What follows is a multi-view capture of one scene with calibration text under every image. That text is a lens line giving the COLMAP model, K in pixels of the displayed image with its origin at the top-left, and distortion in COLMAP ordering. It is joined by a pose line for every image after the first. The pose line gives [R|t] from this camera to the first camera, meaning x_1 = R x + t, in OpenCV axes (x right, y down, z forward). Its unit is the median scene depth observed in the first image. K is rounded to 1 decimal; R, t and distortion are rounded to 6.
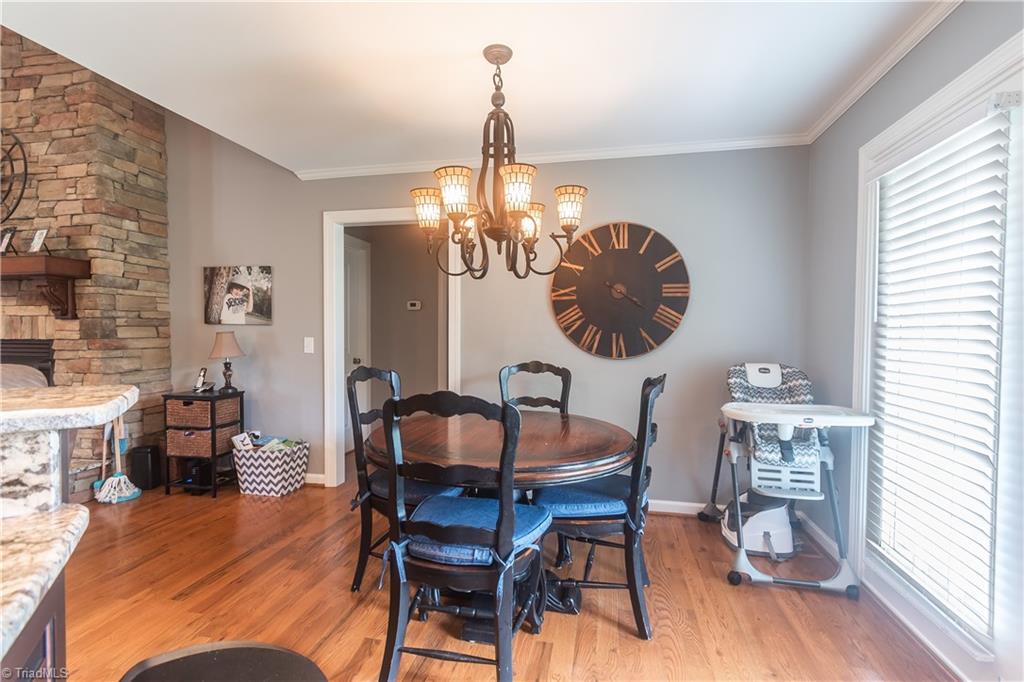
lens RADIAL K [[465.4, 0, 513.3], [0, 465.4, 345.3], [0, 0, 1]] dist [0.000918, -0.000401]
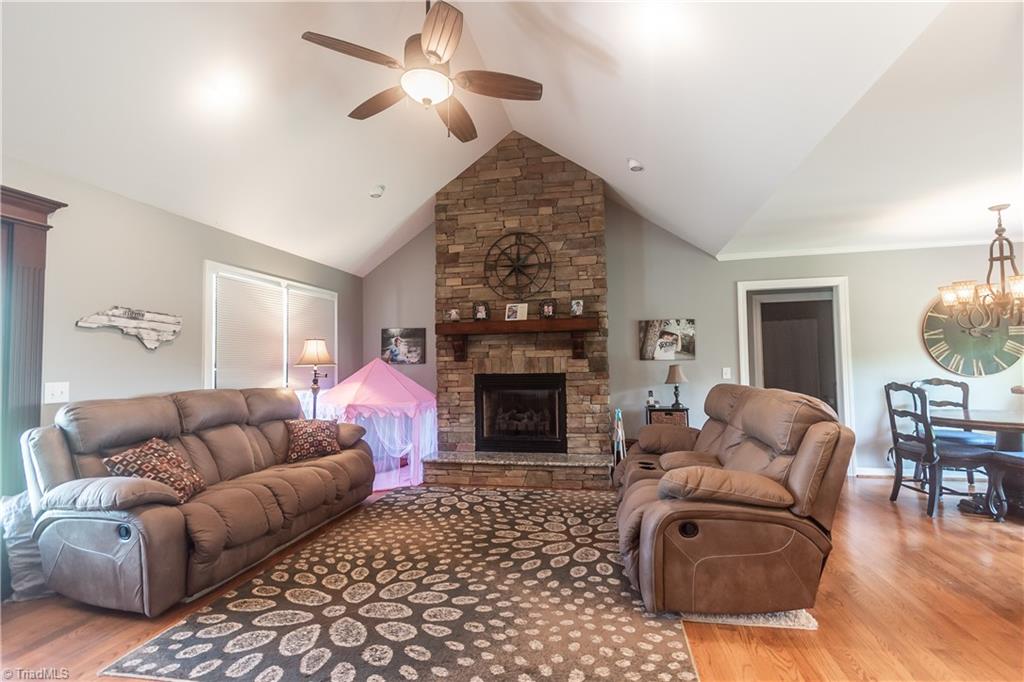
lens RADIAL K [[465.4, 0, 513.3], [0, 465.4, 345.3], [0, 0, 1]] dist [0.000918, -0.000401]
pose [[0.999727, -0.023243, -0.002558, -1.153145], [0.022977, 0.996753, -0.077173, 0.010881], [0.004344, 0.077093, 0.997014, -0.472950]]
